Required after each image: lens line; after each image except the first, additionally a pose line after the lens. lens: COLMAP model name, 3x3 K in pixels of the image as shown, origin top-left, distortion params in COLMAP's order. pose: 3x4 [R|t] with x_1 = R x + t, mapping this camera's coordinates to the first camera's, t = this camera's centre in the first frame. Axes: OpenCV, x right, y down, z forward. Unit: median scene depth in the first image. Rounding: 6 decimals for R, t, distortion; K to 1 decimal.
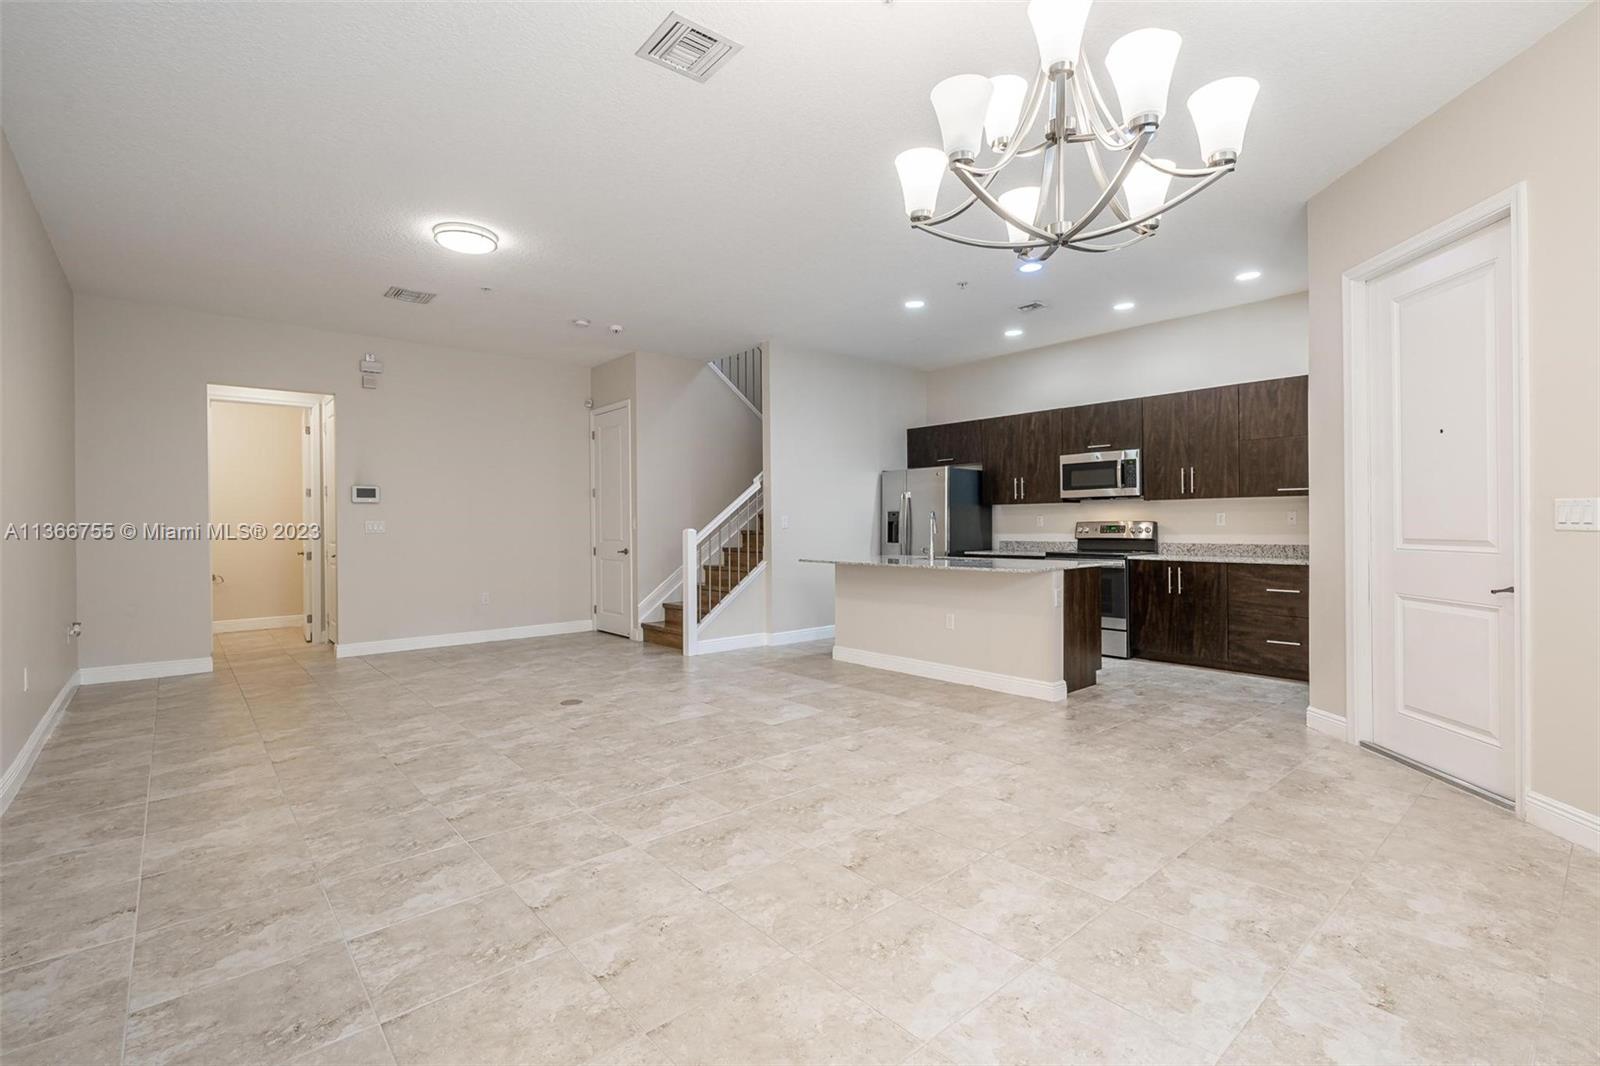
lens RADIAL K [[723.6, 0, 807.0], [0, 723.6, 525.2], [0, 0, 1]] dist [0.001531, -0.000347]
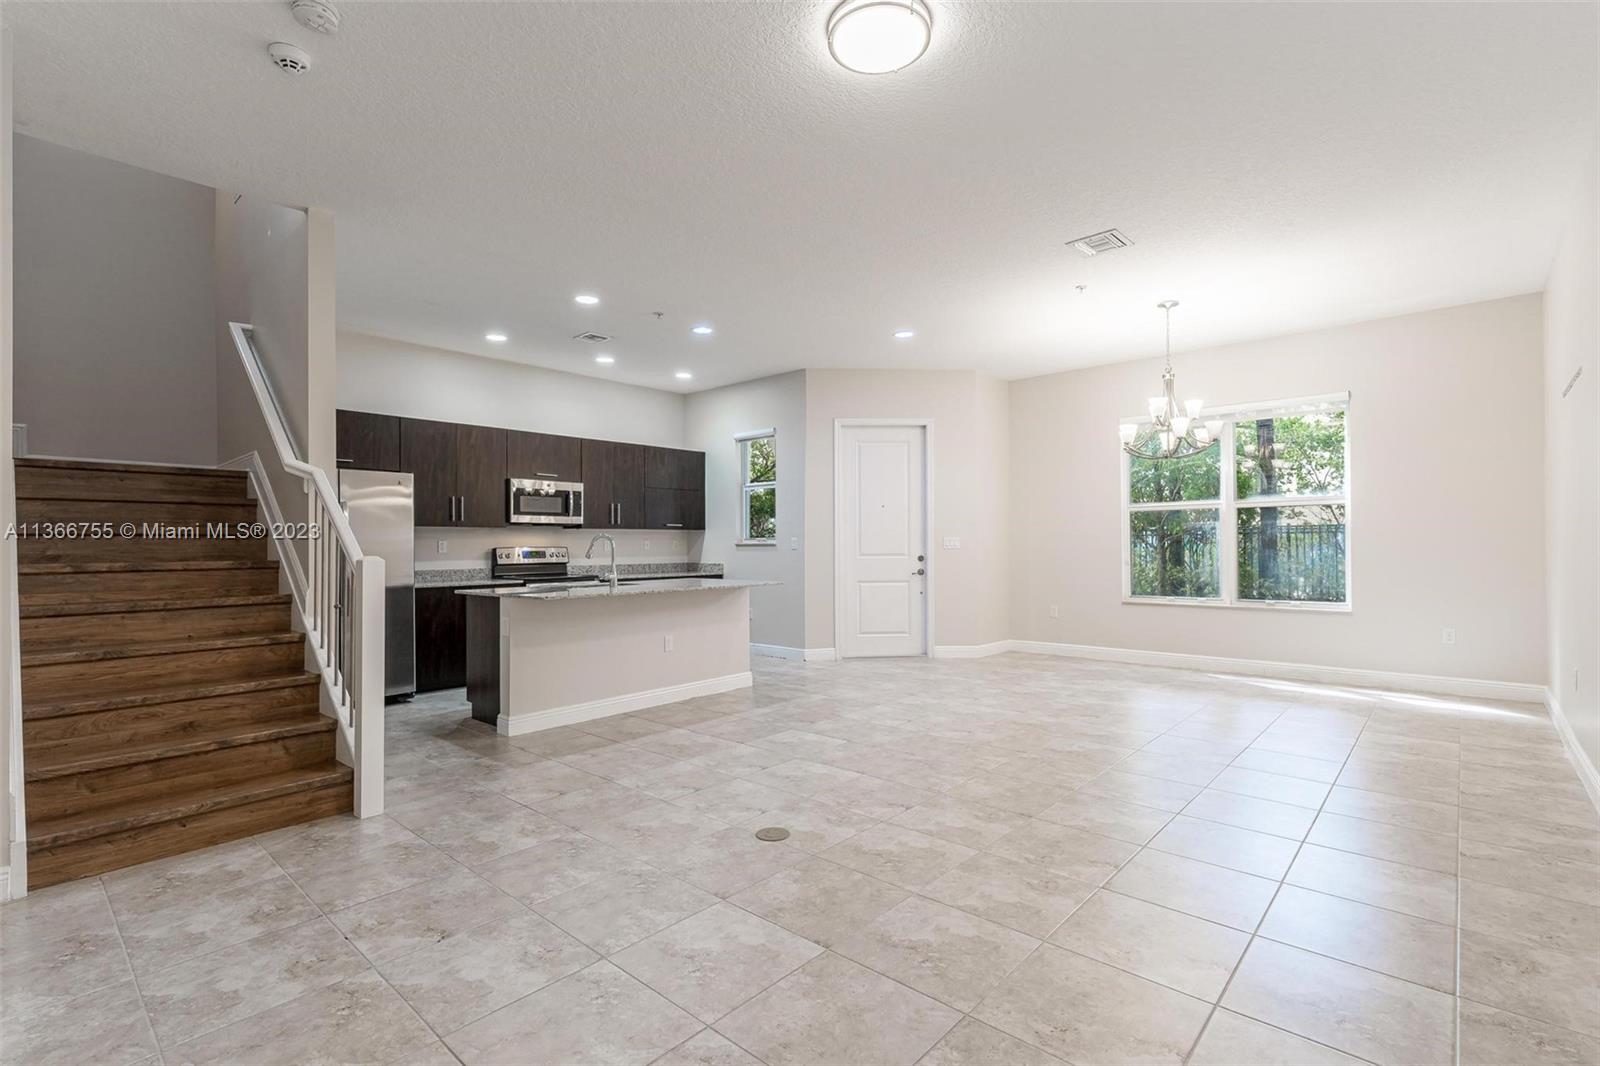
lens RADIAL K [[730.7, 0, 804.4], [0, 730.7, 533.9], [0, 0, 1]] dist [0.001737, -0.000436]
pose [[-0.119447, 0.024013, 0.992550, -1.081145], [0.009752, 0.999688, -0.023012, 0.006330], [-0.992793, 0.006931, -0.119644, 1.191978]]
